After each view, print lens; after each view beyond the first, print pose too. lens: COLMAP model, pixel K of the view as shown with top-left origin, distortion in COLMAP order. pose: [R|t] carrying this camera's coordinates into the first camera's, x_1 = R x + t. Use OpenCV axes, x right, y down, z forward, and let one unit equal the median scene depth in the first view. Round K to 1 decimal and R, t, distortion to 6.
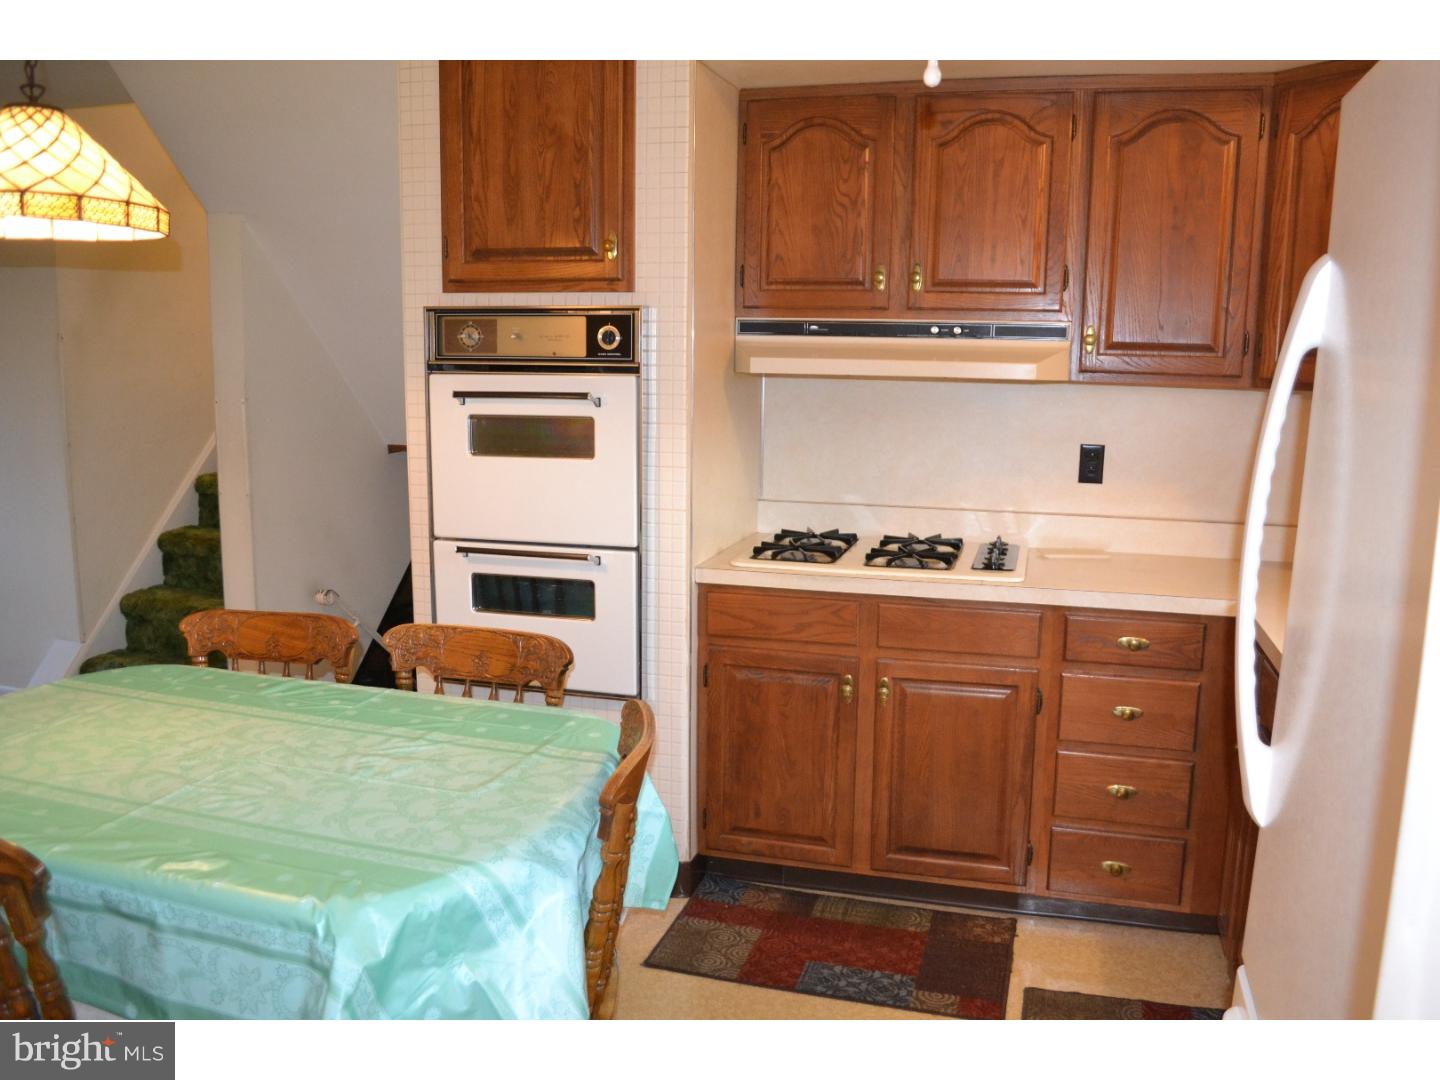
lens RADIAL K [[1168.1, 0, 746.8], [0, 1168.1, 533.2], [0, 0, 1]] dist [-0.078055, -0.004629]
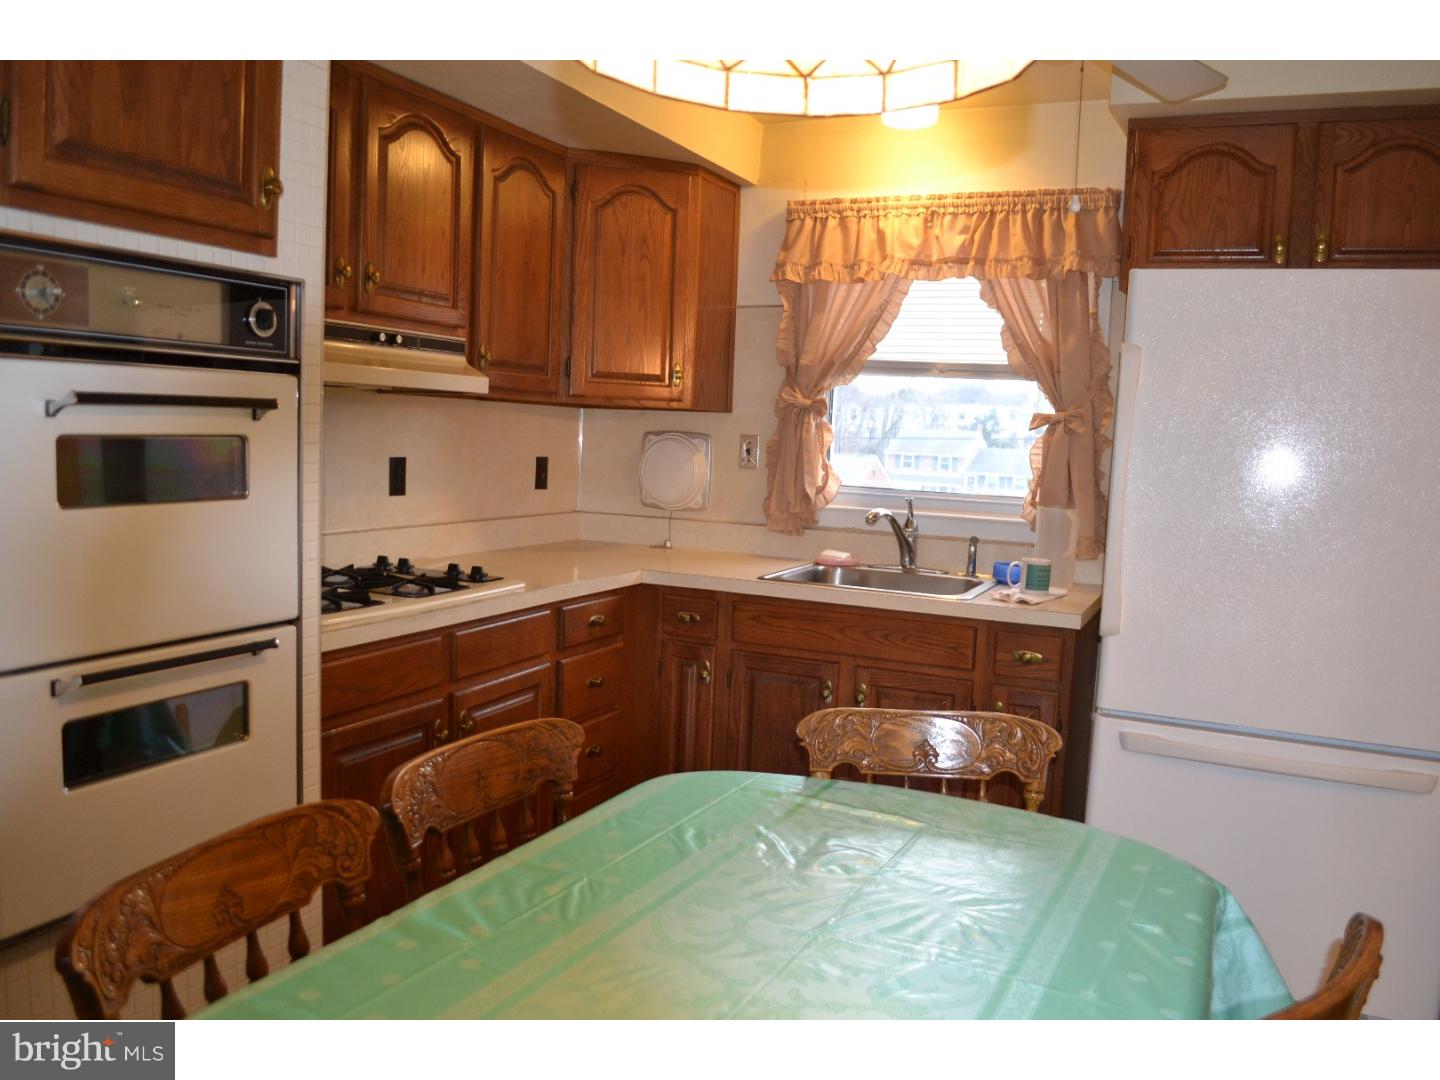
lens RADIAL K [[1168.1, 0, 738.3], [0, 1168.1, 545.0], [0, 0, 1]] dist [-0.078055, -0.004629]
pose [[0.146471, -0.102833, 0.983855, -0.742506], [0.101467, 0.990898, 0.088463, -0.067115], [-0.983997, 0.086871, 0.155572, 0.620041]]
